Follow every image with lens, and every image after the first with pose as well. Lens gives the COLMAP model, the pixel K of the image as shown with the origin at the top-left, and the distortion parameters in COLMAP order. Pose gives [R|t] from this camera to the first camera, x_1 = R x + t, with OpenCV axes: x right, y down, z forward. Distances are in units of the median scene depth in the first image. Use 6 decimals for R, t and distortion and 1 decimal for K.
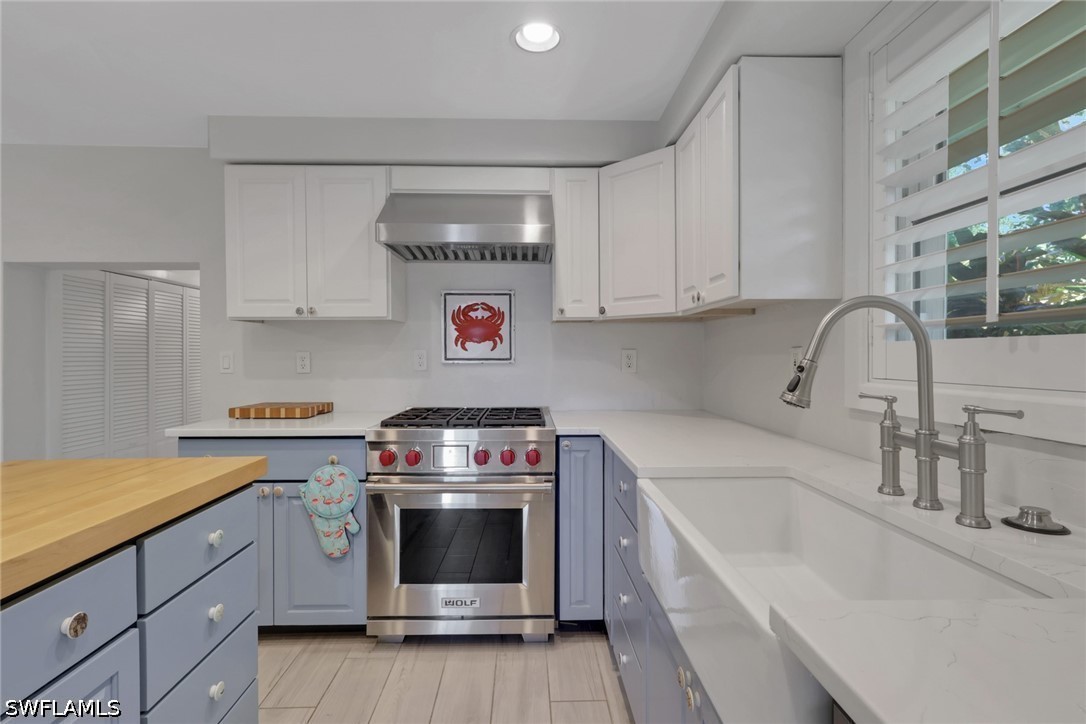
lens RADIAL K [[519.6, 0, 543.0], [0, 519.6, 362.0], [0, 0, 1]] dist [0.000247, 0.000205]
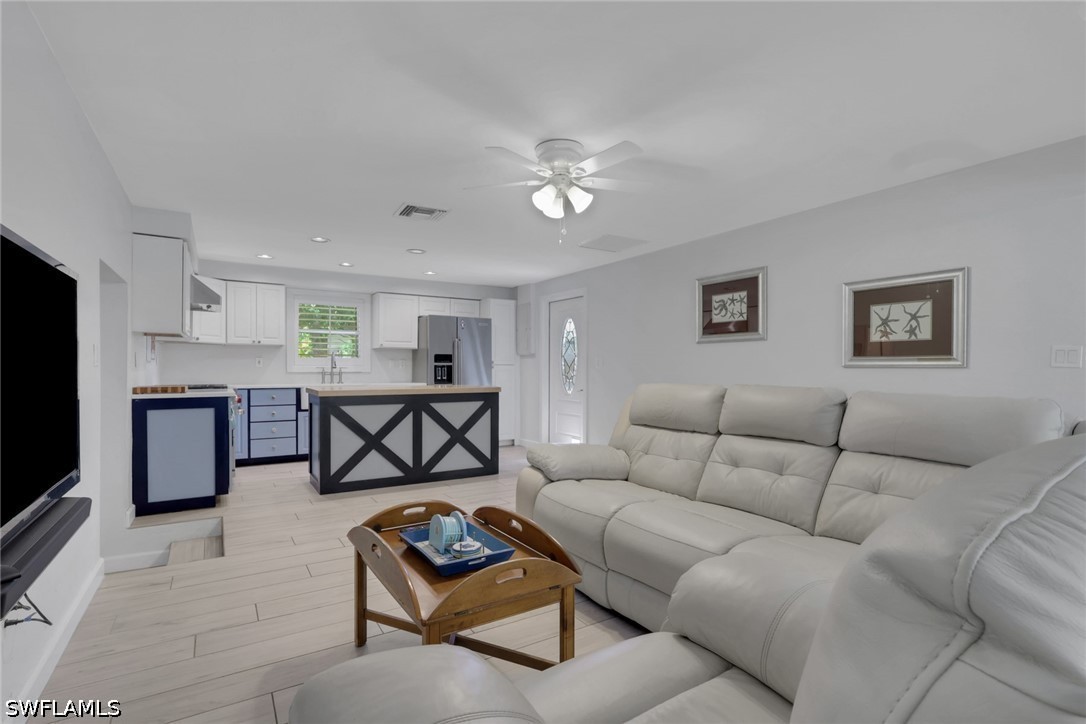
lens RADIAL K [[519.6, 0, 543.0], [0, 519.6, 362.0], [0, 0, 1]] dist [0.000247, 0.000205]
pose [[-0.512594, -0.011713, 0.858551, -3.218594], [0.001410, 0.999894, 0.014484, -0.036350], [-0.858630, 0.008635, -0.512523, 1.100076]]
